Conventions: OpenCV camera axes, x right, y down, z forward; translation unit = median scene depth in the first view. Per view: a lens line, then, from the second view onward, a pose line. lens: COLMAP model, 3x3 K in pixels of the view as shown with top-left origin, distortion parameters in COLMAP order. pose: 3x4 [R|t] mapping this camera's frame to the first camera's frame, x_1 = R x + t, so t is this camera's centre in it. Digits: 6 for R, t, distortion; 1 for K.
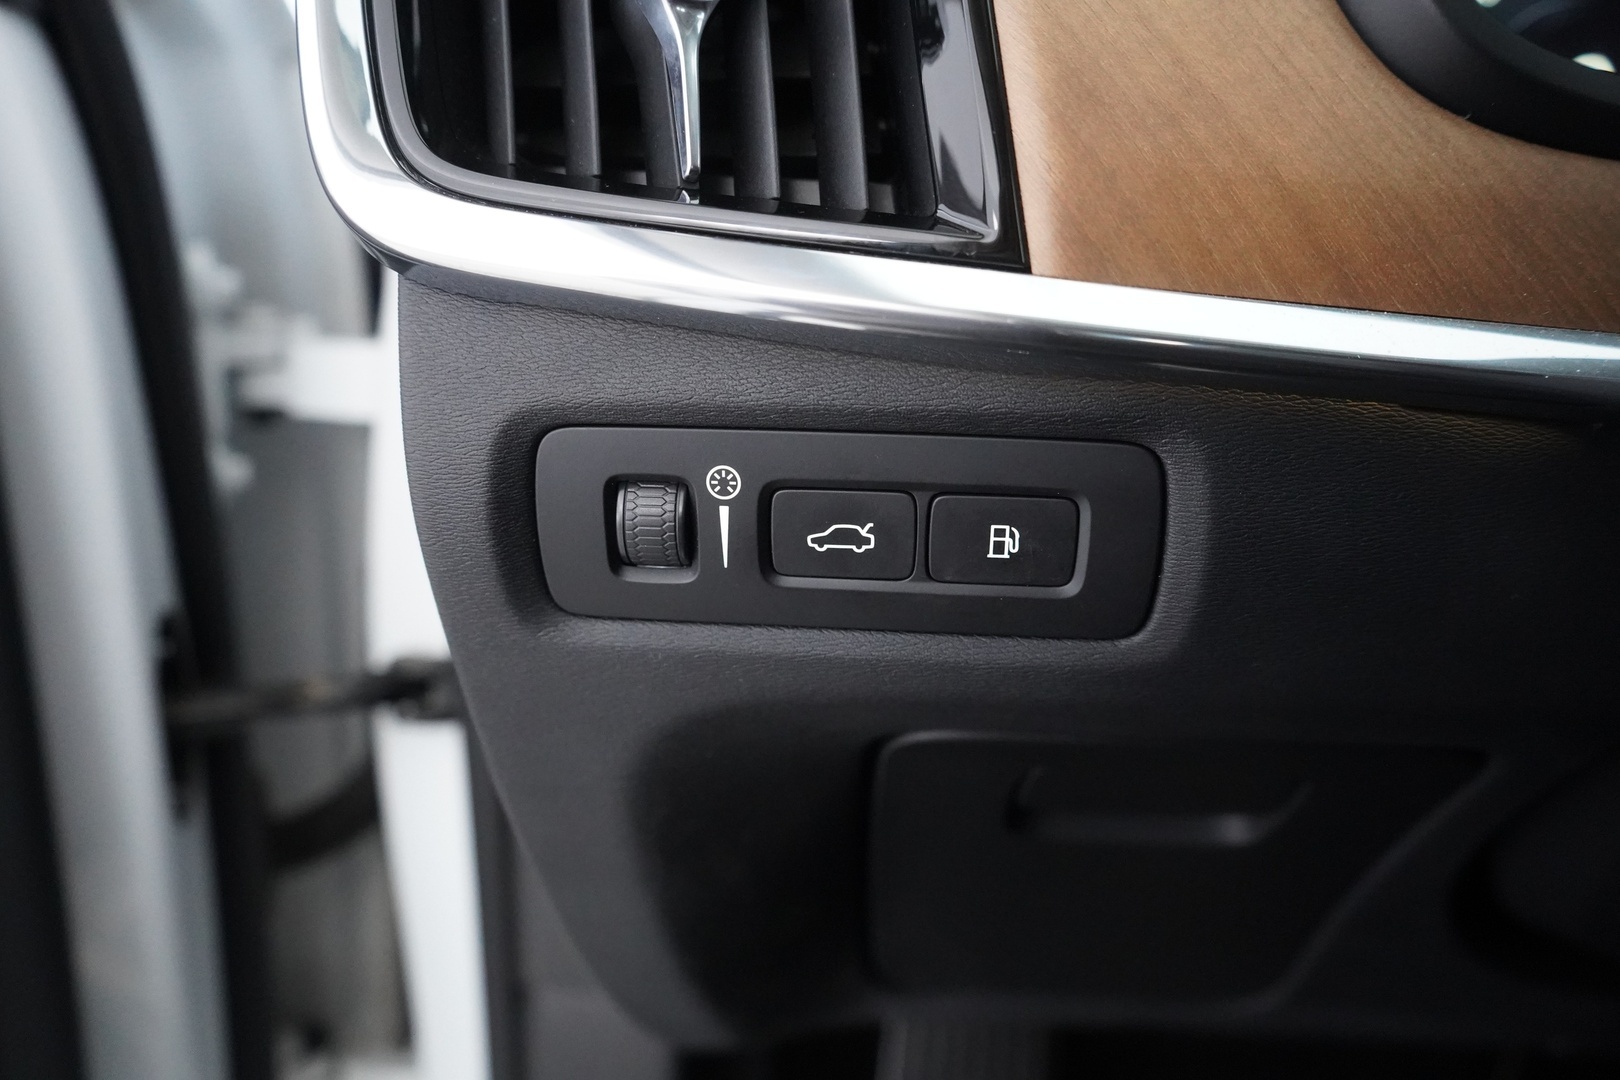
lens RADIAL K [[1334.9, 0, 797.4], [0, 1334.9, 532.7], [0, 0, 1]] dist [-0.009370, 0.038105]
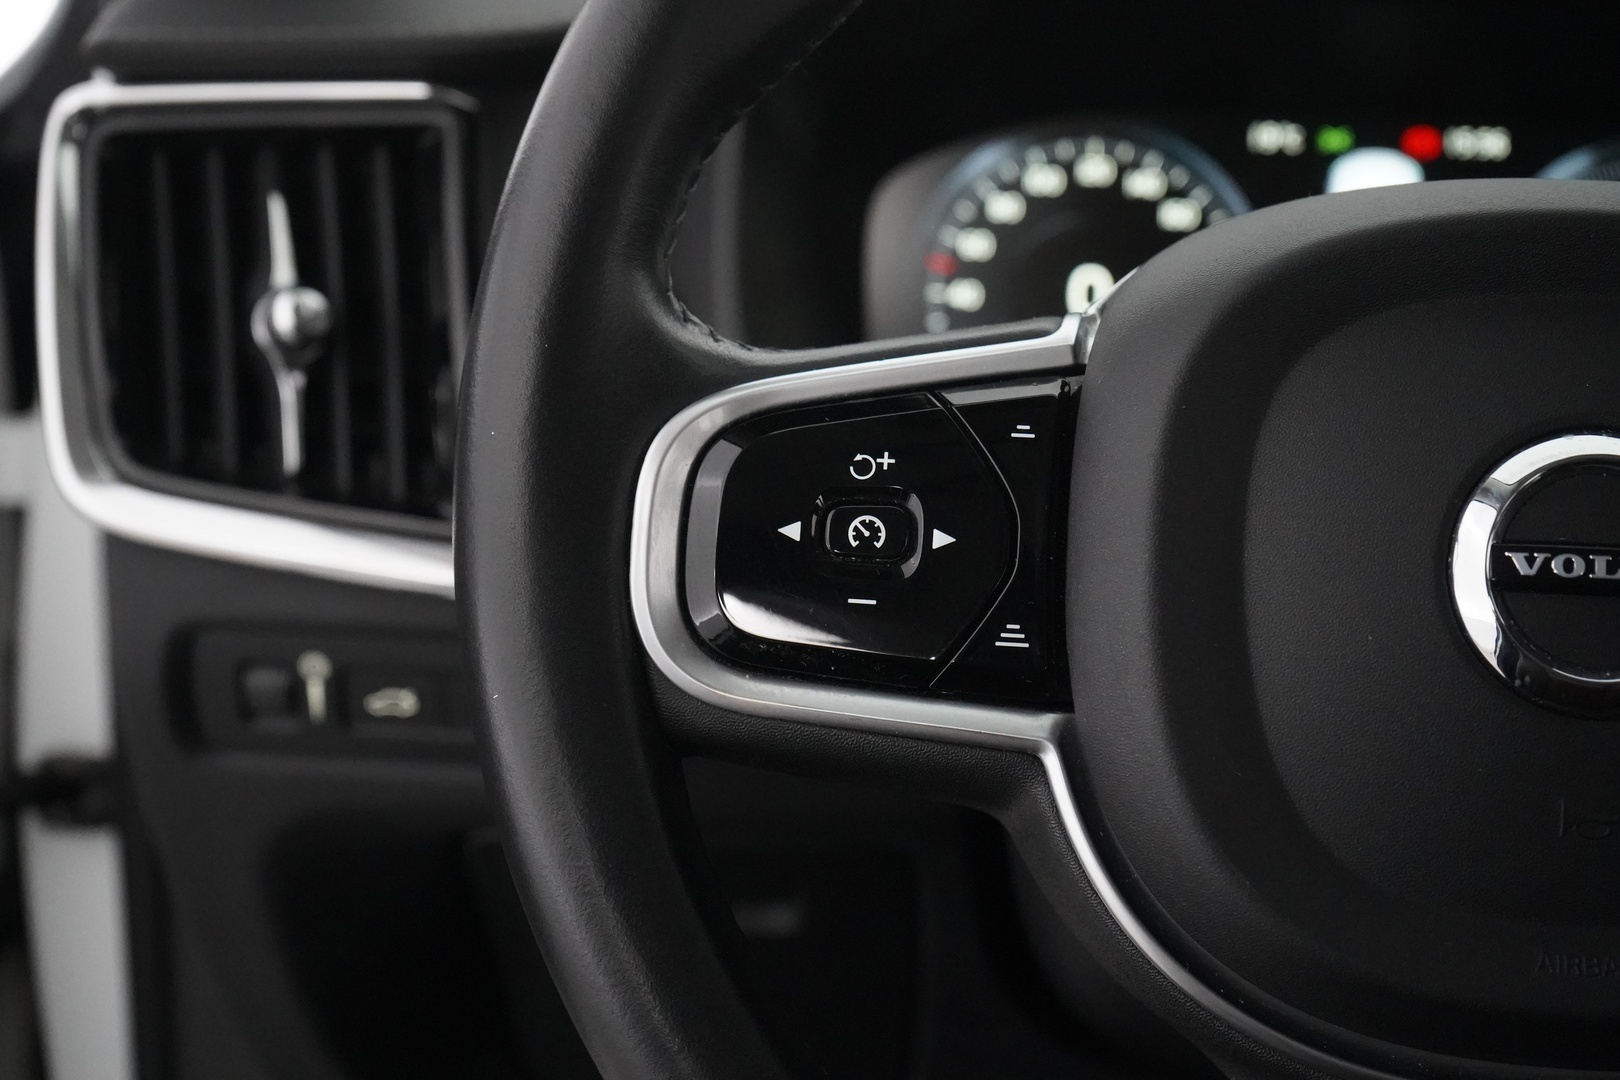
lens RADIAL K [[2767.3, 0, 812.5], [0, 2767.3, 526.1], [0, 0, 1]] dist [-0.003505, 0.000000]
pose [[0.999714, 0.008621, 0.022294, 0.204840], [-0.009170, 0.999654, 0.024668, -0.129845], [-0.022074, -0.024865, 0.999447, -1.015953]]
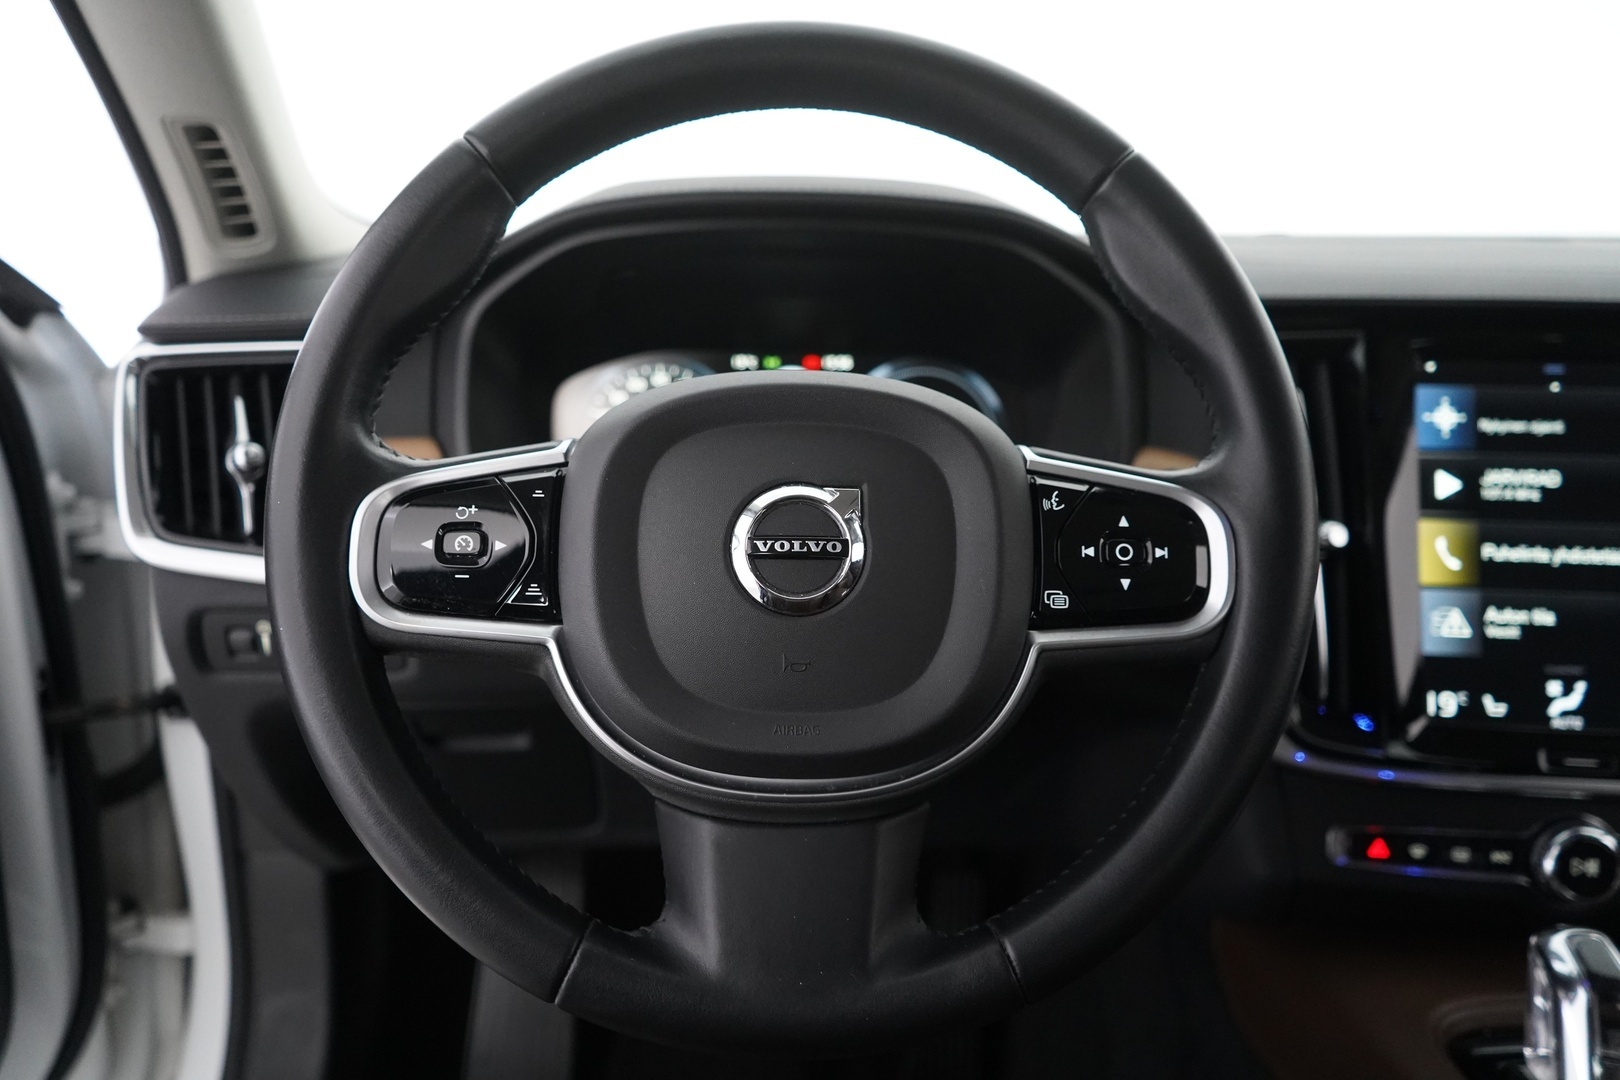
lens RADIAL K [[1334.9, 0, 812.1], [0, 1334.9, 537.8], [0, 0, 1]] dist [-0.009370, 0.038105]
pose [[0.989757, -0.026751, 0.140233, 0.361189], [0.026114, 0.999639, 0.006382, -0.108021], [-0.140353, -0.002654, 0.990098, -1.058183]]
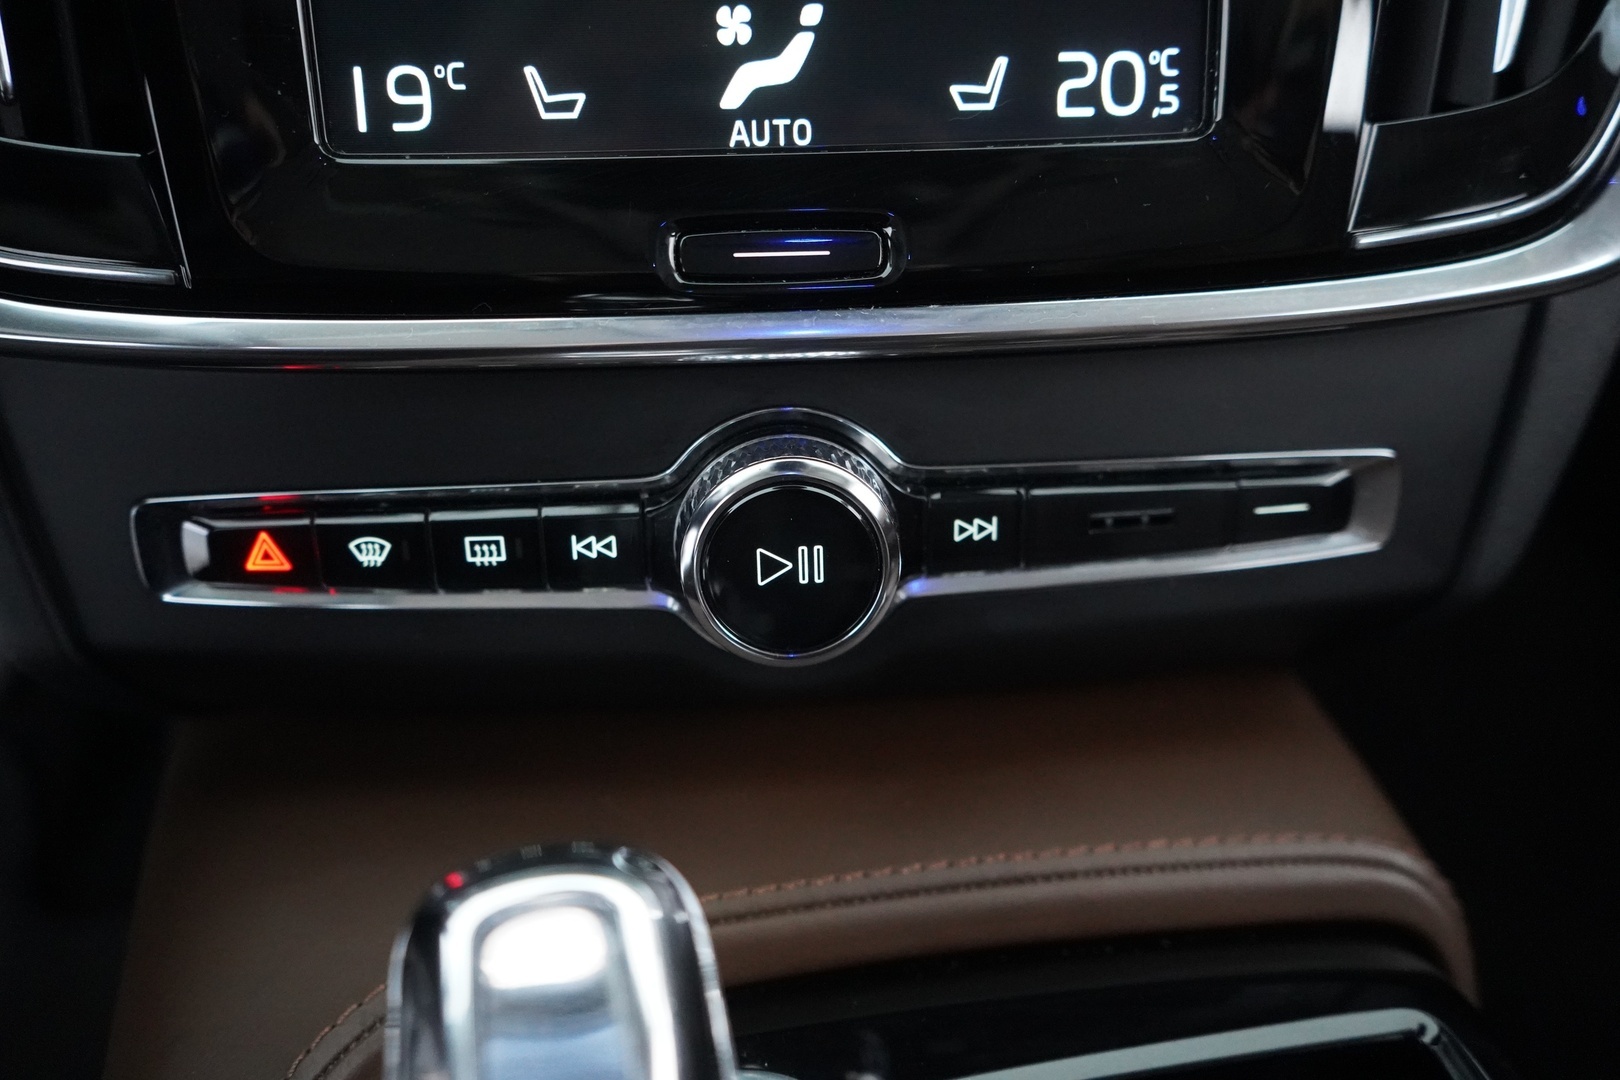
lens RADIAL K [[1354.4, 0, 813.4], [0, 1354.4, 538.1], [0, 0, 1]] dist [-0.000163, -0.008368]
pose [[0.952583, -0.168152, 0.253596, 1.204692], [0.074055, 0.936491, 0.342784, 0.086204], [-0.295130, -0.307750, 0.904538, -0.250259]]
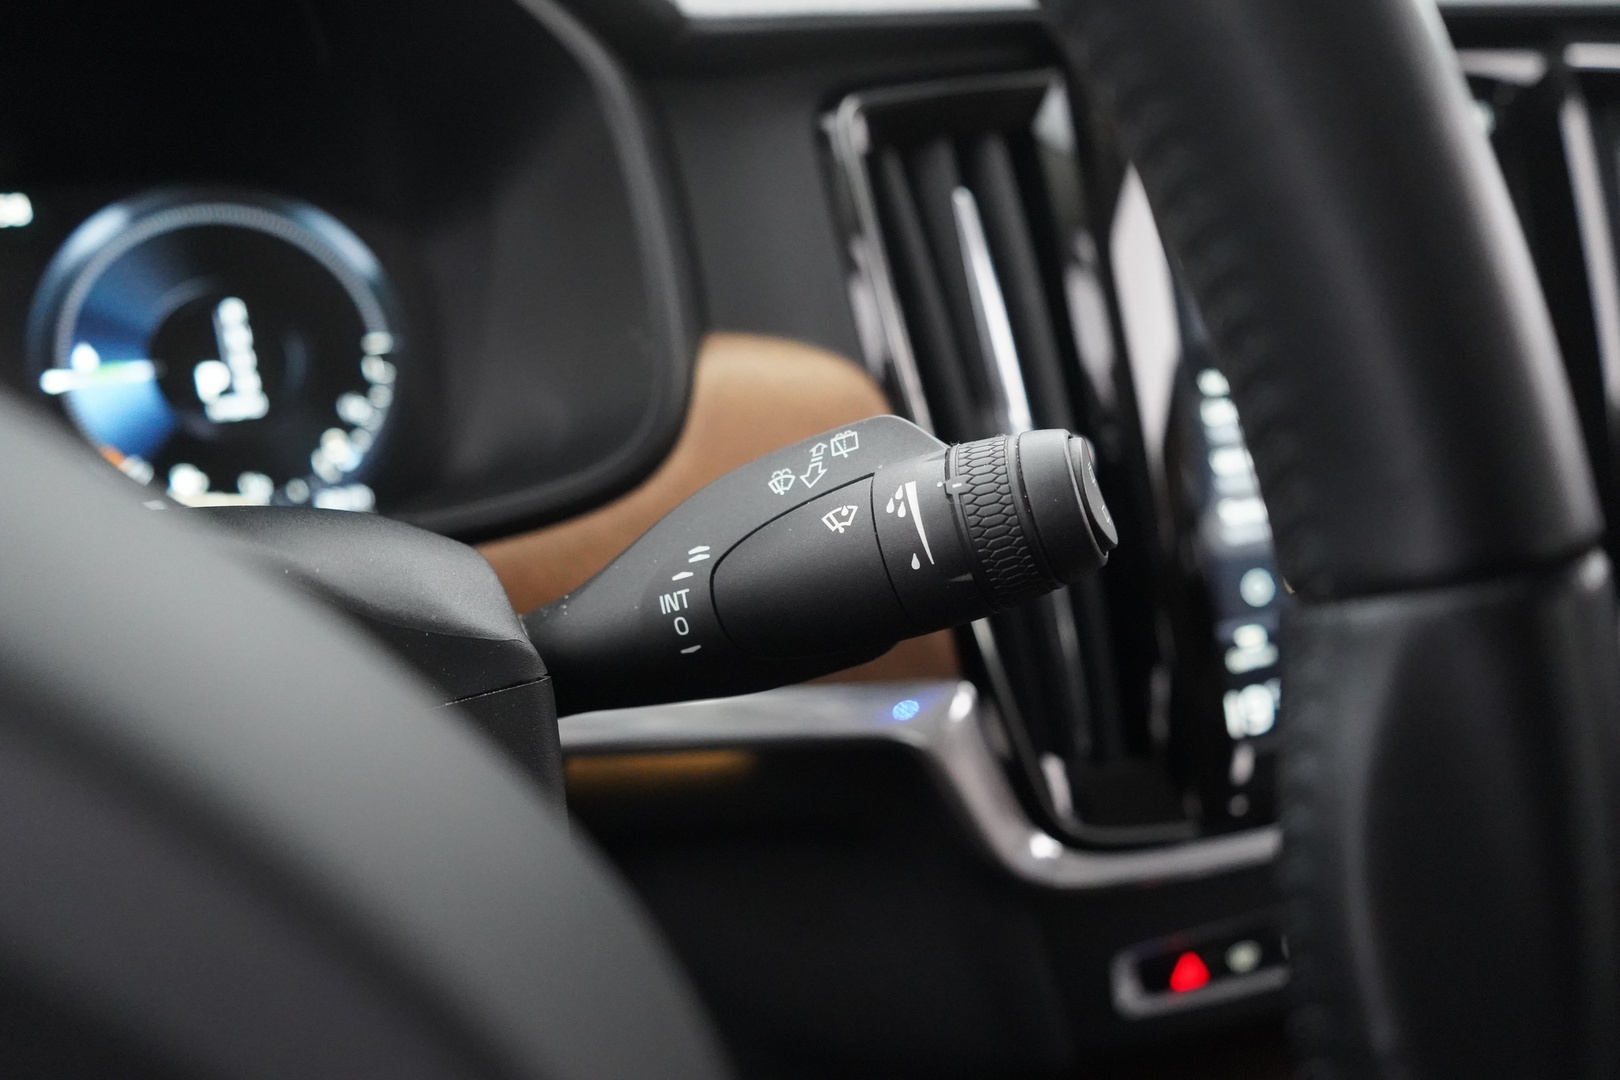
lens RADIAL K [[1334.9, 0, 809.8], [0, 1334.9, 526.0], [0, 0, 1]] dist [-0.009370, 0.038105]
pose [[0.808334, -0.224191, 0.544365, 0.559748], [0.150399, 0.972610, 0.177231, -0.209726], [-0.569189, -0.061390, 0.819912, -0.279679]]
